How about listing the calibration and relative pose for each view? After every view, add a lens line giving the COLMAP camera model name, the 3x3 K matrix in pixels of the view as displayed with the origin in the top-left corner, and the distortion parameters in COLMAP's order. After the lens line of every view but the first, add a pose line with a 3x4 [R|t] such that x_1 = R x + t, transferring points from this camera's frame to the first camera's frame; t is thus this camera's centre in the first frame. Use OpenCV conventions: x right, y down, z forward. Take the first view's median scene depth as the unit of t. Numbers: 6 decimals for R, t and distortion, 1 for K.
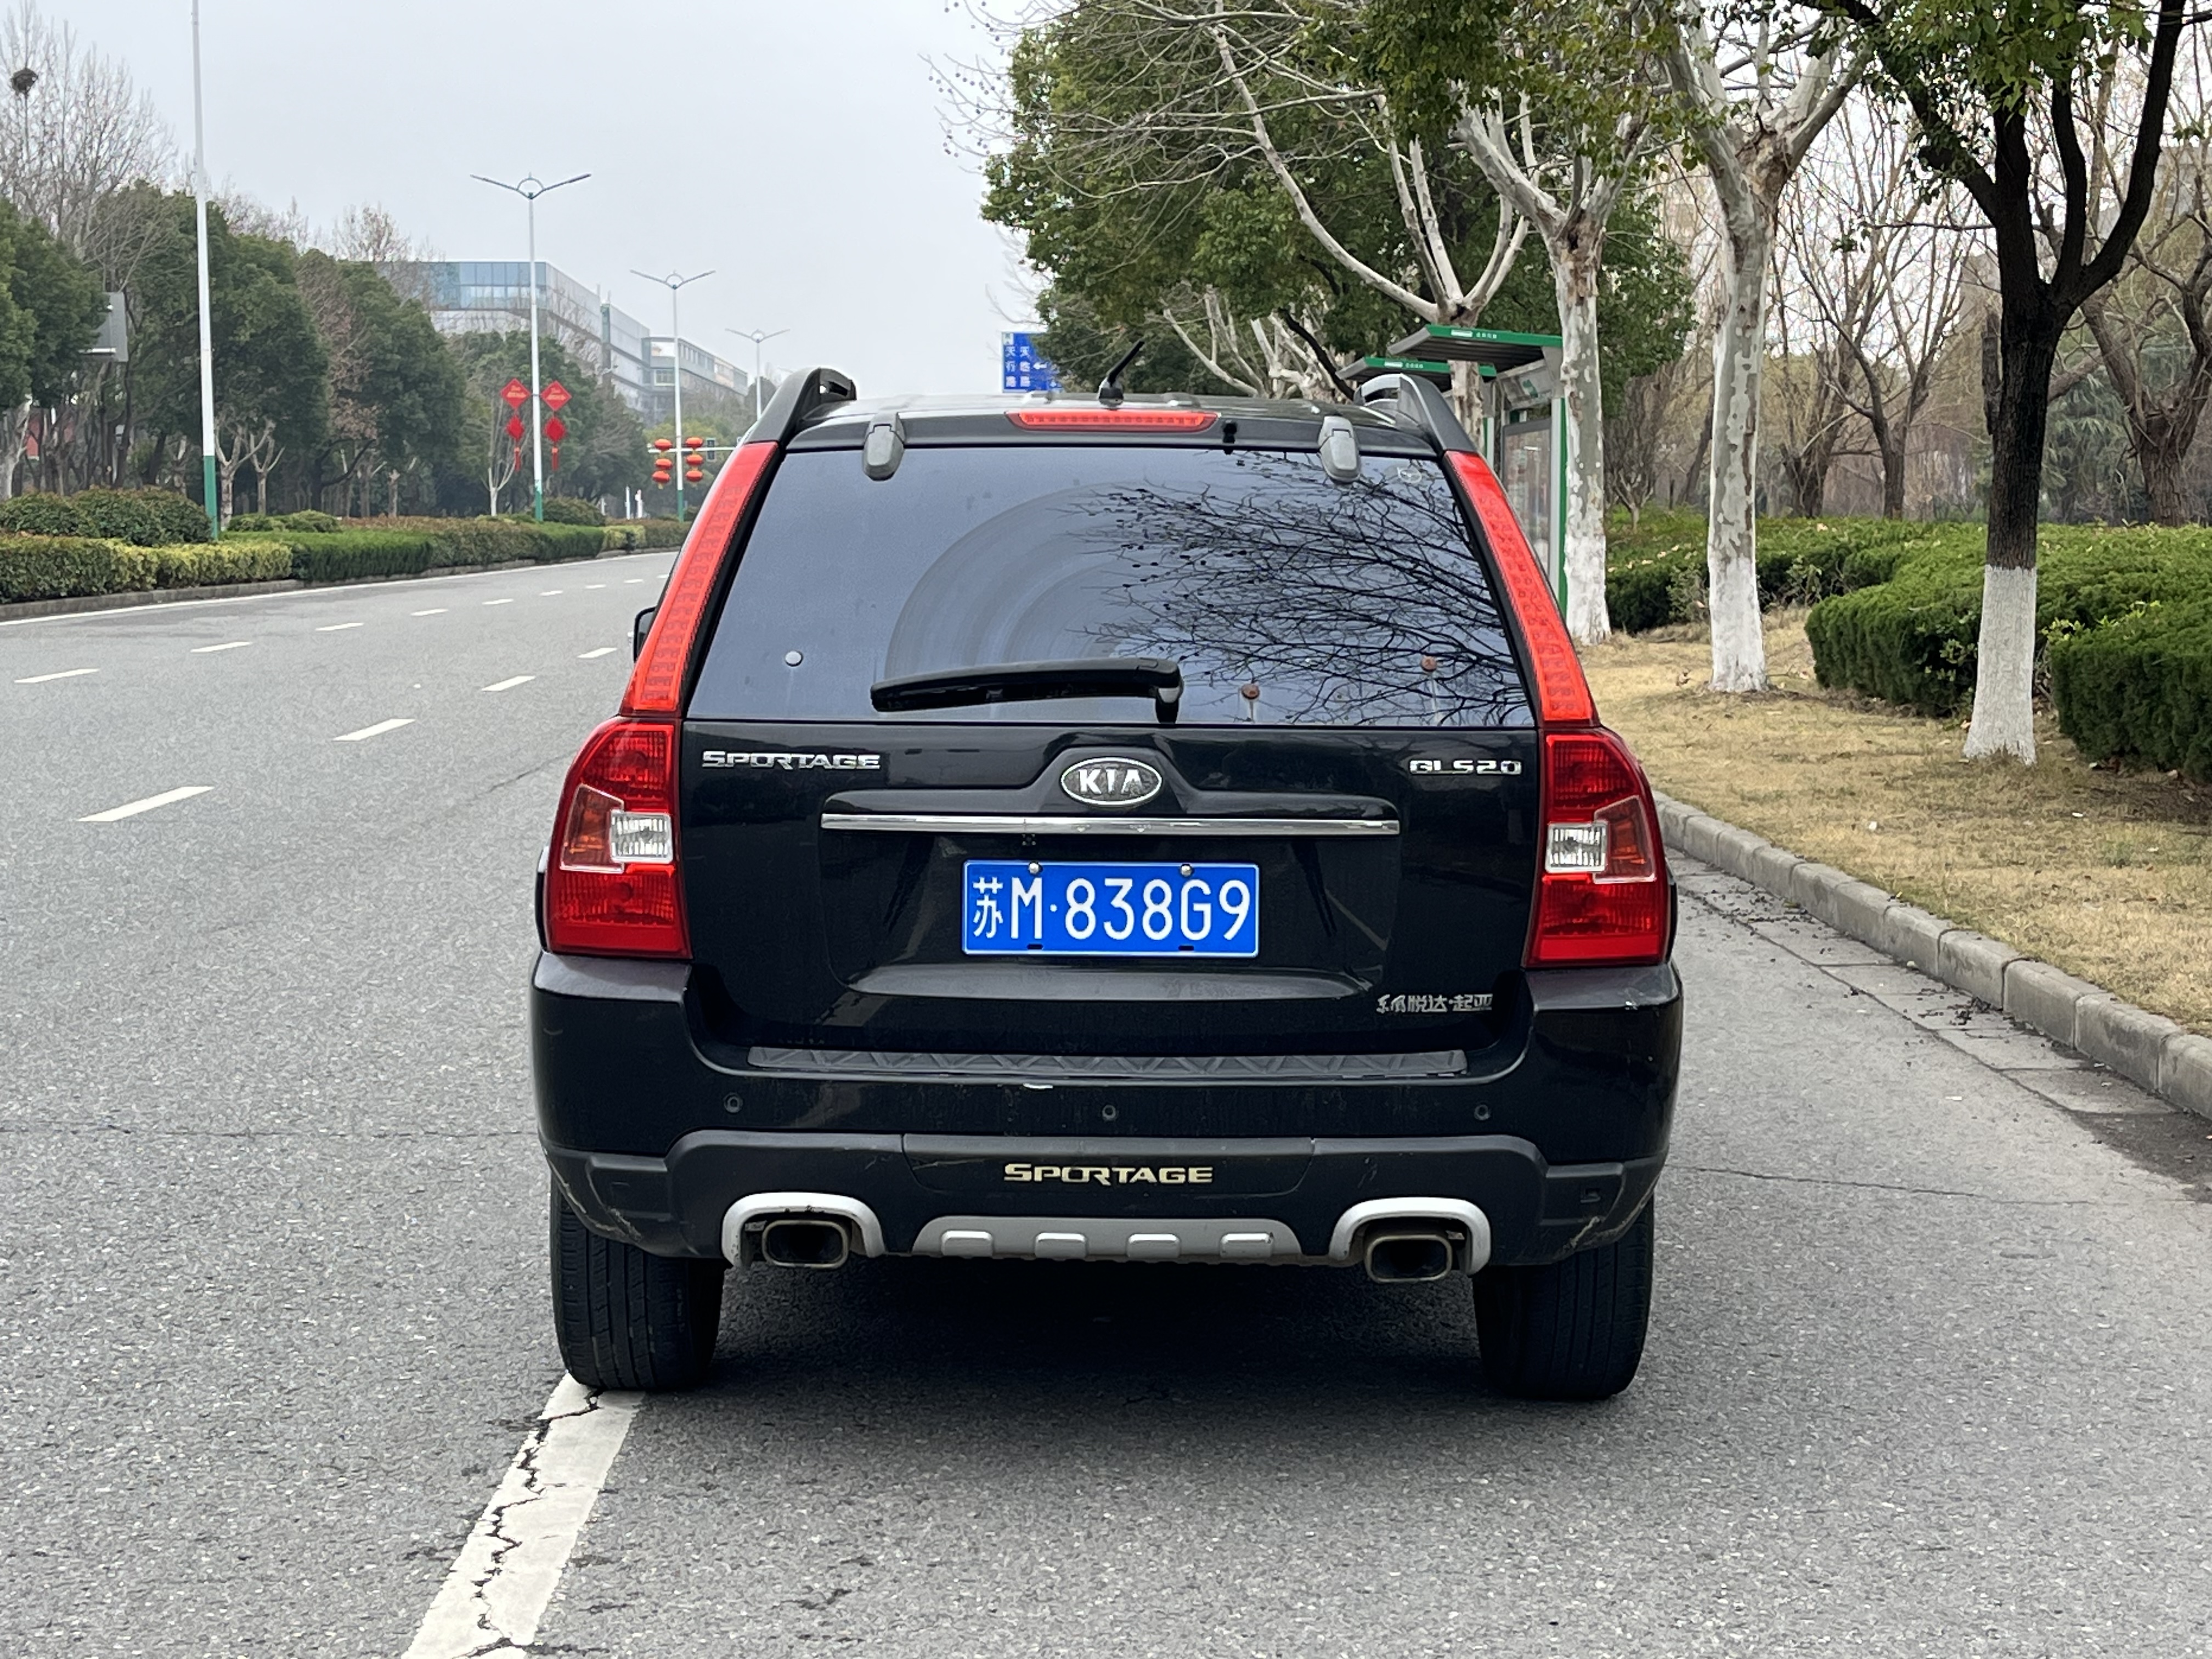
lens RADIAL K [[3595.8, 0, 1139.5], [0, 3595.8, 832.6], [0, 0, 1]] dist [0.166033, -0.625977]
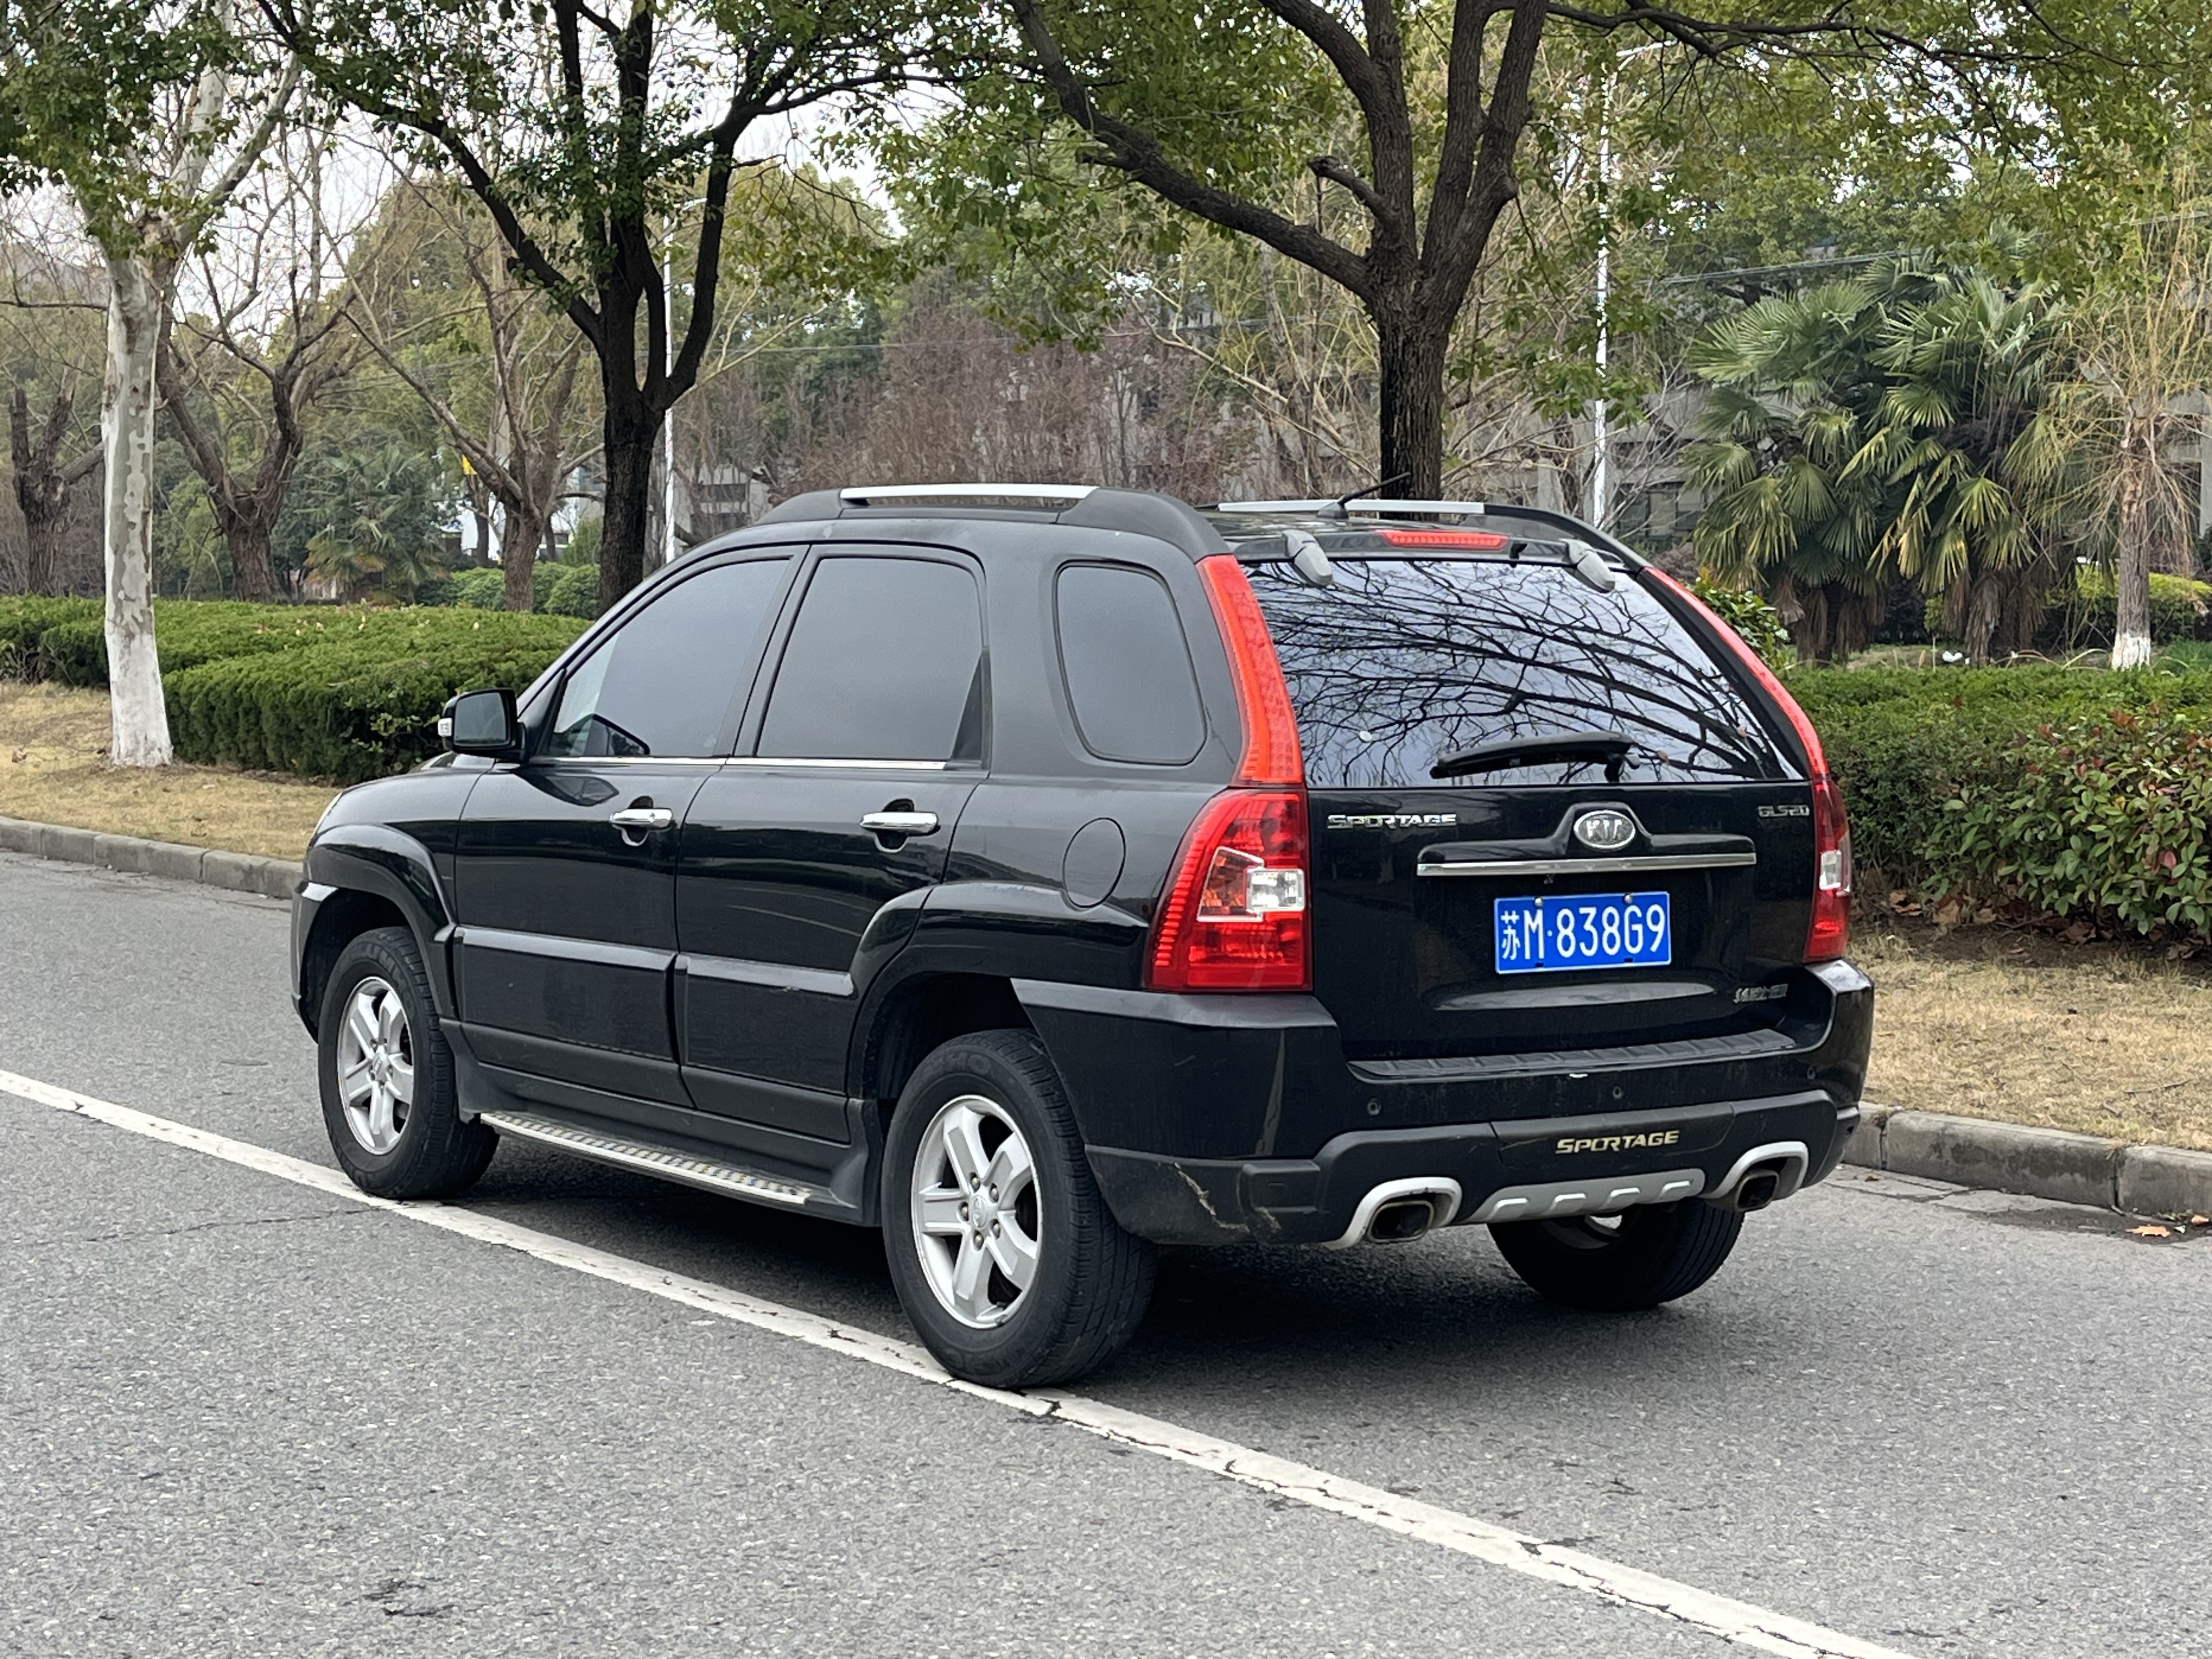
lens RADIAL K [[3594.0, 0, 1124.9], [0, 3594.0, 855.3], [0, 0, 1]] dist [0.143591, -0.649331]
pose [[0.810614, -0.033965, 0.584594, -0.191821], [0.041704, 0.999130, 0.000223, -0.002733], [-0.584093, 0.024199, 0.811326, 0.016867]]
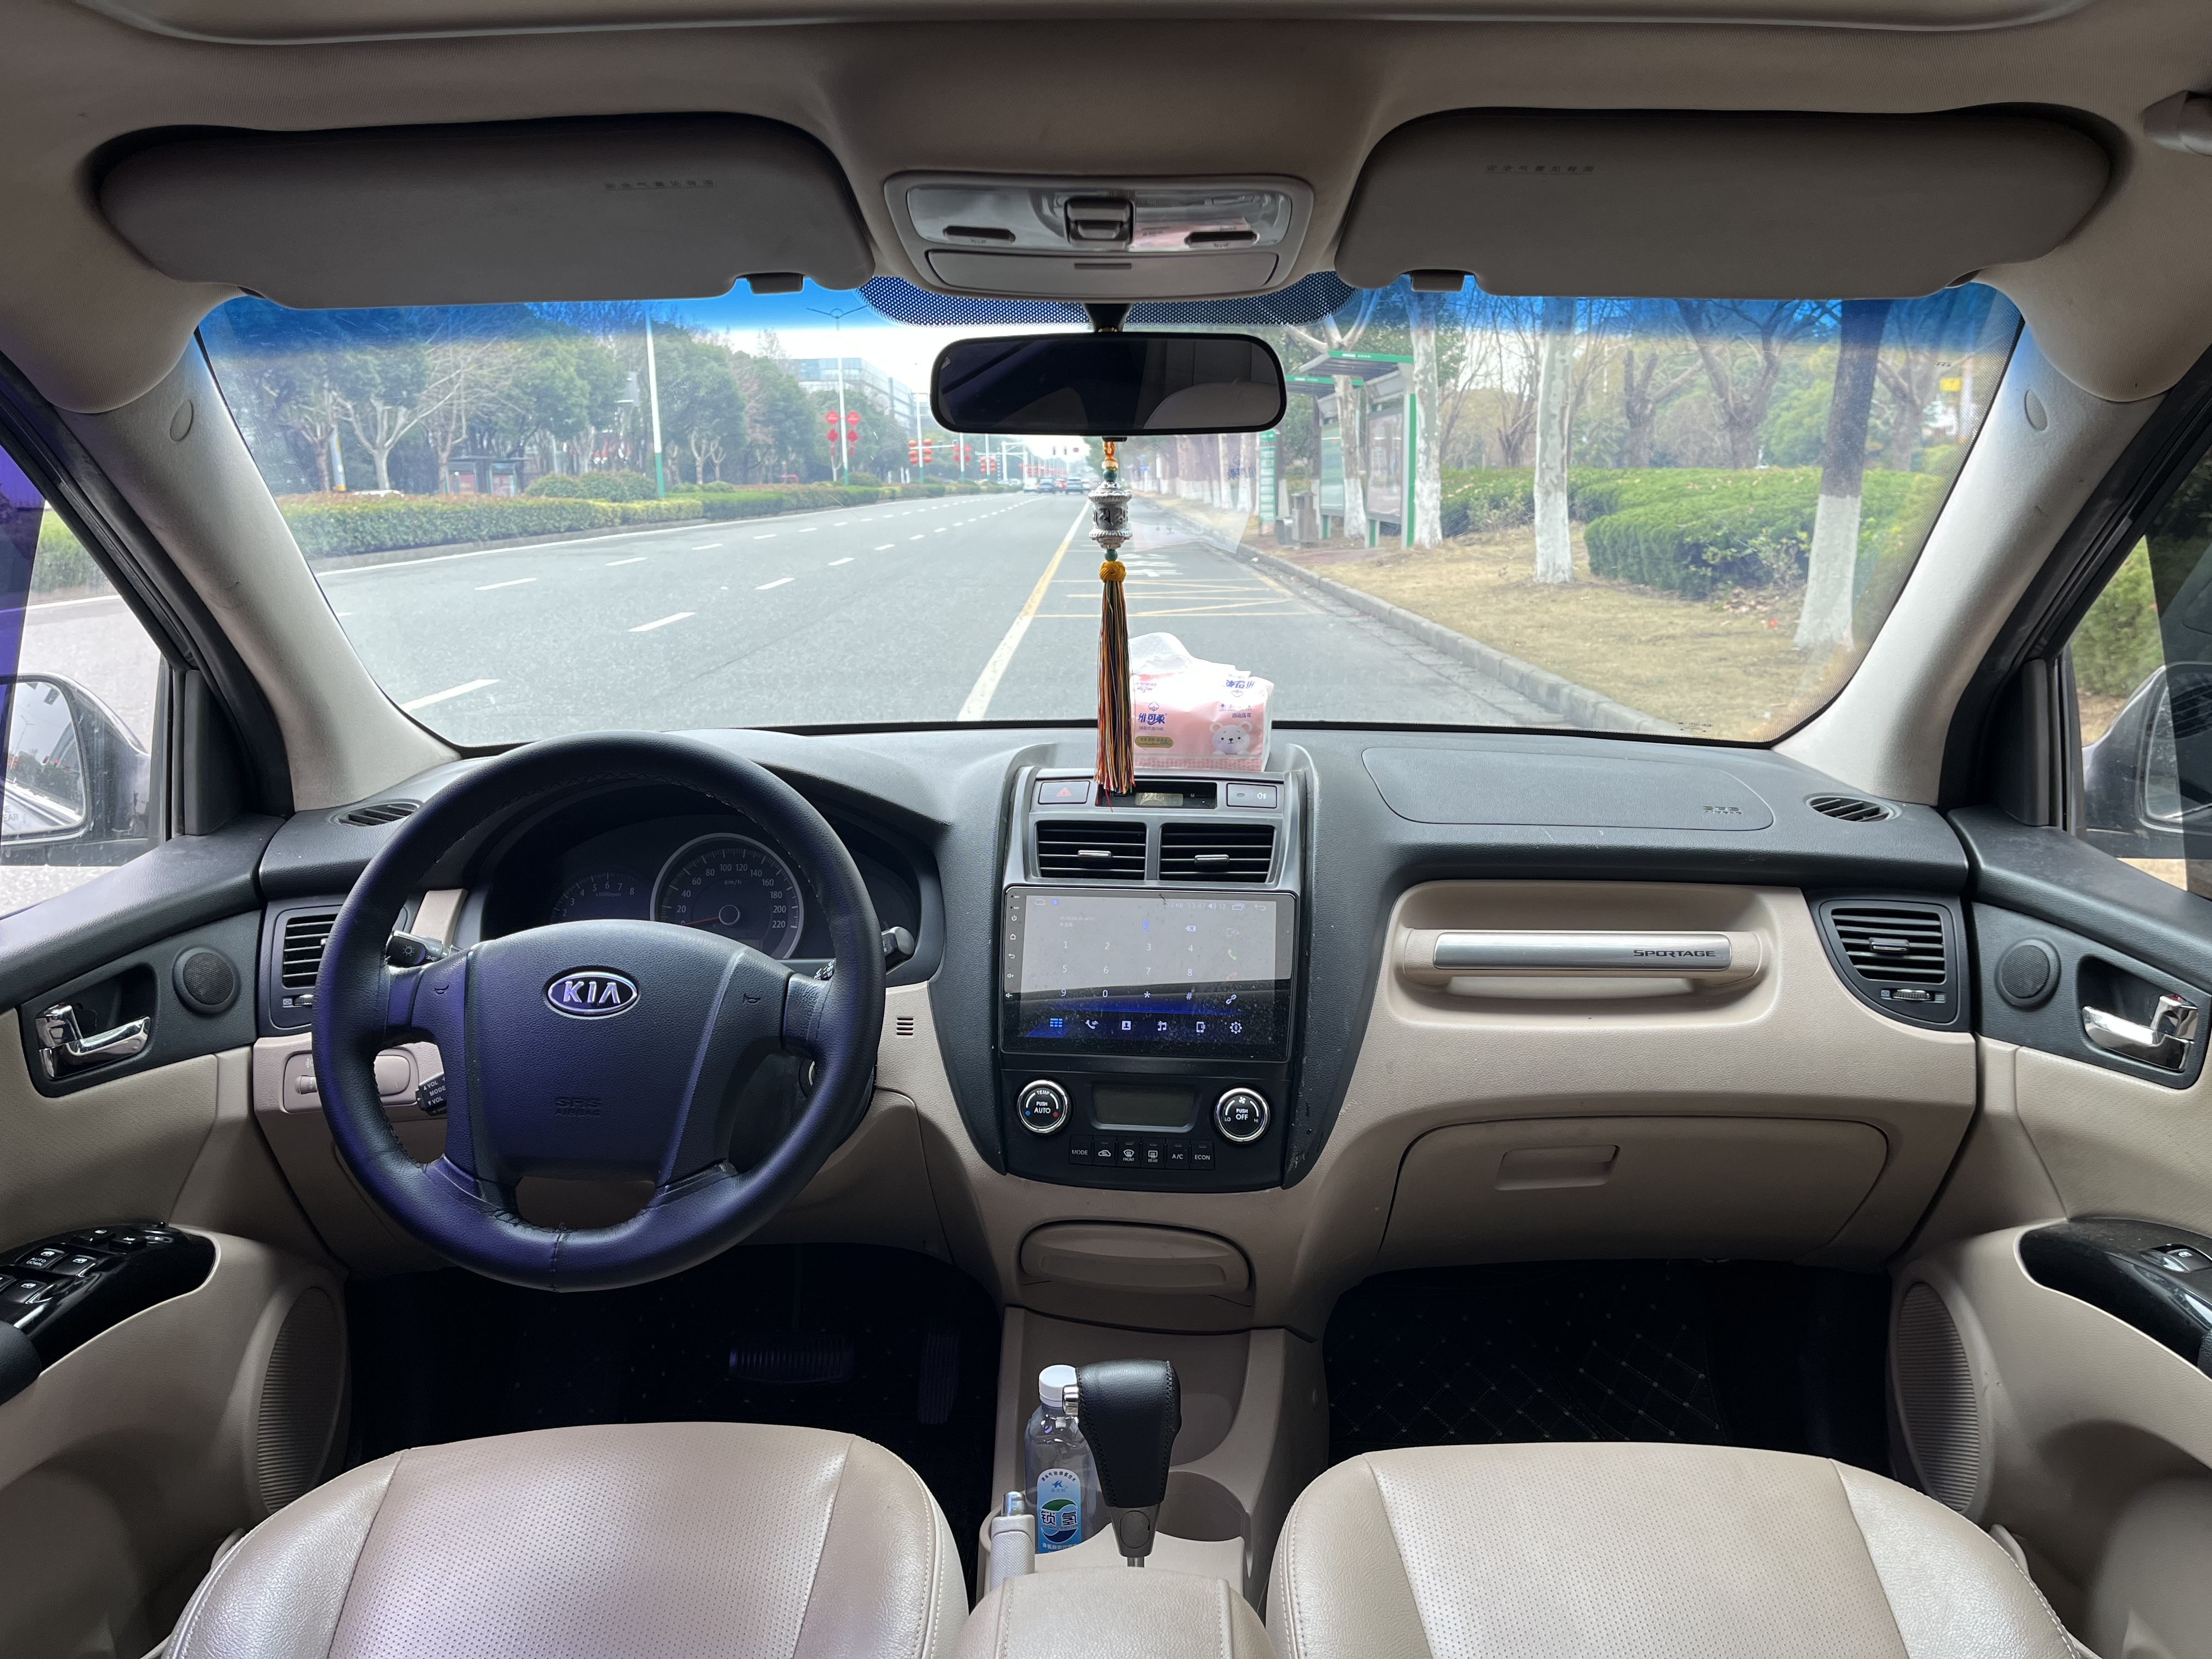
lens RADIAL K [[1661.8, 0, 1108.9], [0, 1661.8, 859.4], [0, 0, 1]] dist [-0.003208, 0.004210]
pose [[0.999547, -0.013302, -0.026995, -0.002199], [0.016915, 0.990237, 0.138367, -0.022237], [0.024891, -0.138761, 0.990013, 0.274759]]
